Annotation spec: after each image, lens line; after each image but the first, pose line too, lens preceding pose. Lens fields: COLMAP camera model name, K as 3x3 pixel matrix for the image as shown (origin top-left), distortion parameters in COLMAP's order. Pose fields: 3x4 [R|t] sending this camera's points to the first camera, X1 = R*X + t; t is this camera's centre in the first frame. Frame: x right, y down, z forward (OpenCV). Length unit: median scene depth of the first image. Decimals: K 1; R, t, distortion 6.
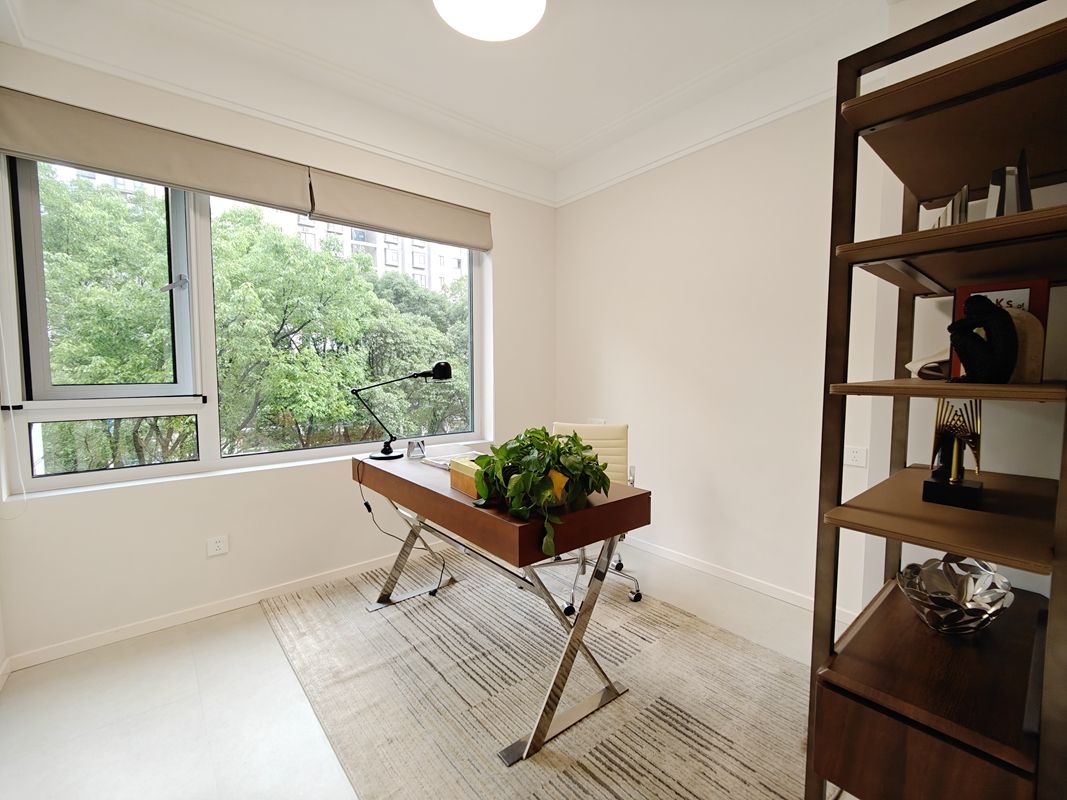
lens RADIAL K [[464.9, 0, 532.1], [0, 464.9, 402.7], [0, 0, 1]] dist [0.009241, -0.005490]
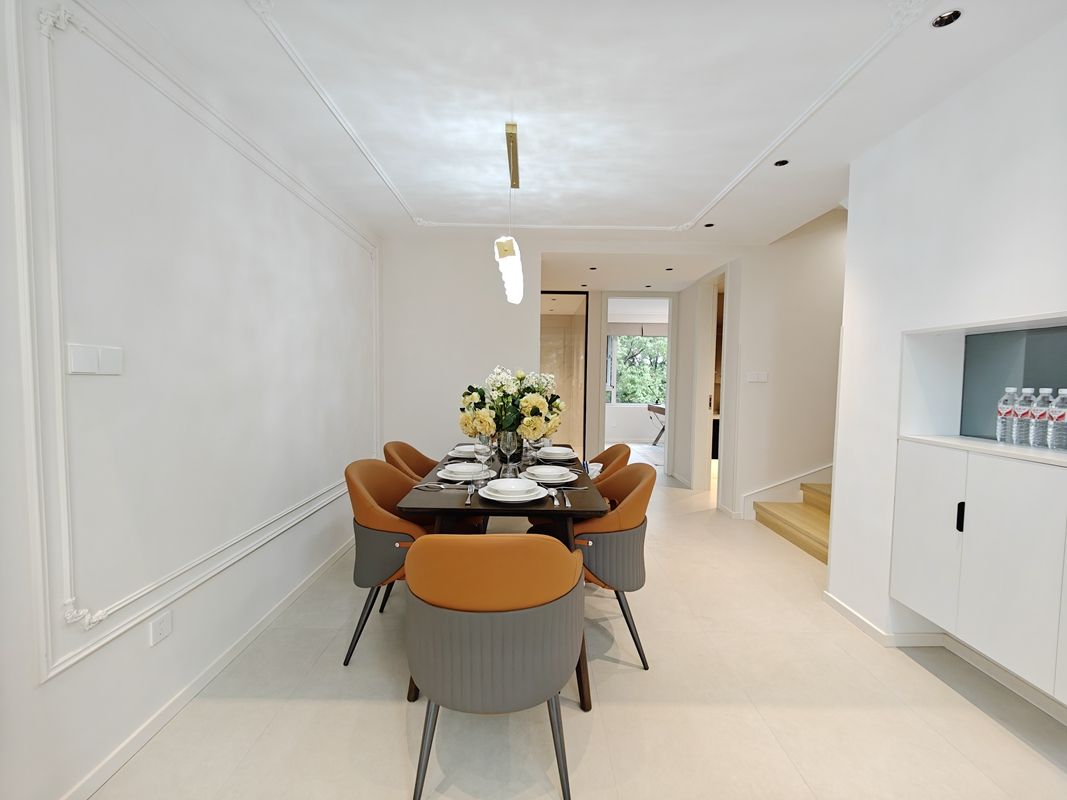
lens RADIAL K [[464.9, 0, 530.8], [0, 464.9, 401.2], [0, 0, 1]] dist [0.009241, -0.005490]
pose [[0.771865, 0.050522, -0.633776, 0.300142], [-0.062647, 0.998030, 0.003263, 0.034399], [0.632692, 0.037186, 0.773510, -0.595099]]
